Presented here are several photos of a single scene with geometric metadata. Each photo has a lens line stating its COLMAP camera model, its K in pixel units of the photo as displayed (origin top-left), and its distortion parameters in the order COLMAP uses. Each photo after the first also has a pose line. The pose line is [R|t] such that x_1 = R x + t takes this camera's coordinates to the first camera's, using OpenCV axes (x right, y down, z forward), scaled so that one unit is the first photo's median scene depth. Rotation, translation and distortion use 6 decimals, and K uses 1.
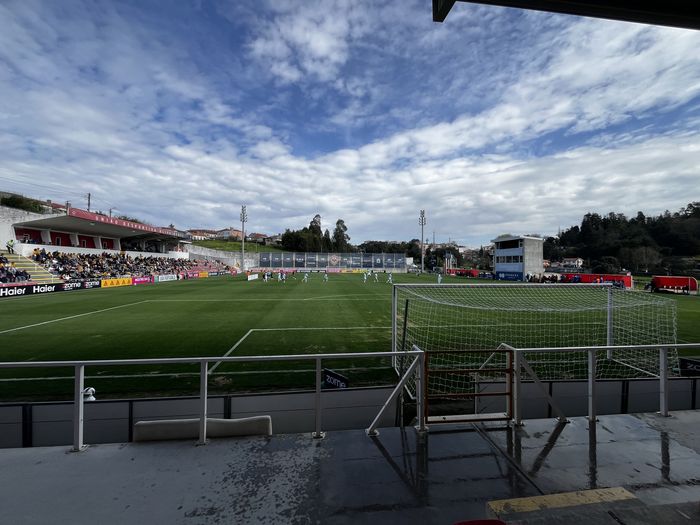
lens RADIAL K [[282.3, 0, 351.2], [0, 282.3, 260.9], [0, 0, 1]] dist [-0.001337, -0.000920]
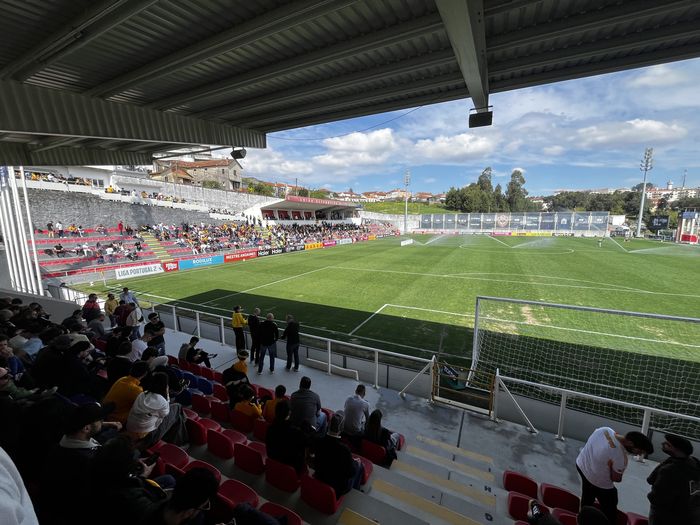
lens RADIAL K [[282.3, 0, 351.2], [0, 282.3, 260.9], [0, 0, 1]] dist [-0.001337, -0.000920]
pose [[0.841153, 0.068789, -0.536404, 0.104764], [0.014600, 0.988627, 0.149678, -0.080041], [0.540600, -0.133733, 0.830582, -0.089924]]
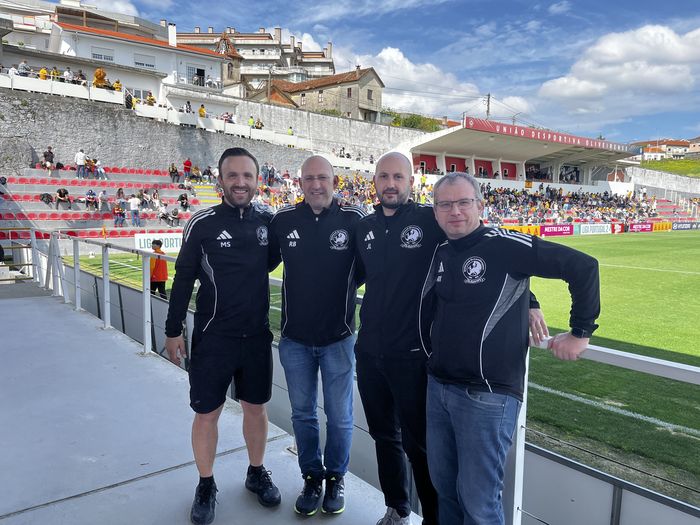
lens RADIAL K [[534.0, 0, 350.0], [0, 534.0, 262.5], [0, 0, 1]] dist [0.026966, -0.004765]
pose [[0.546682, 0.087864, -0.832718, -0.073977], [0.001037, 0.994408, 0.105605, 0.027811], [0.837340, -0.058596, 0.543533, 0.066689]]
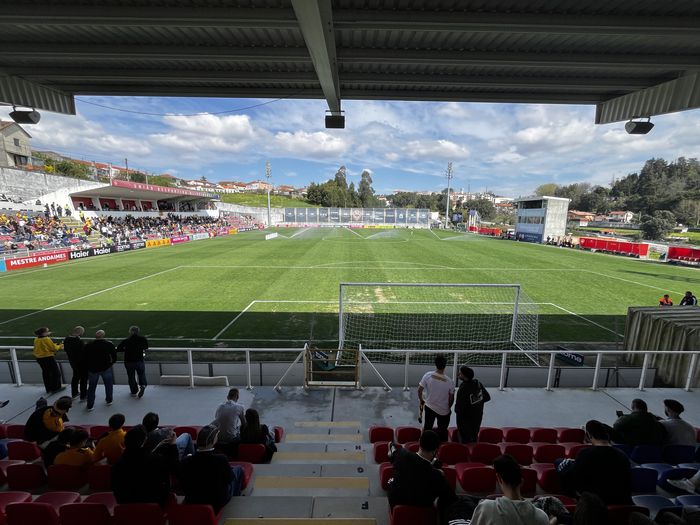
lens RADIAL K [[282.3, 0, 351.2], [0, 282.3, 260.9], [0, 0, 1]] dist [-0.001337, -0.000920]
pose [[0.994743, 0.022144, -0.099976, 0.104409], [-0.004331, 0.984561, 0.174989, -0.080085], [0.102307, -0.173636, 0.979481, -0.092547]]
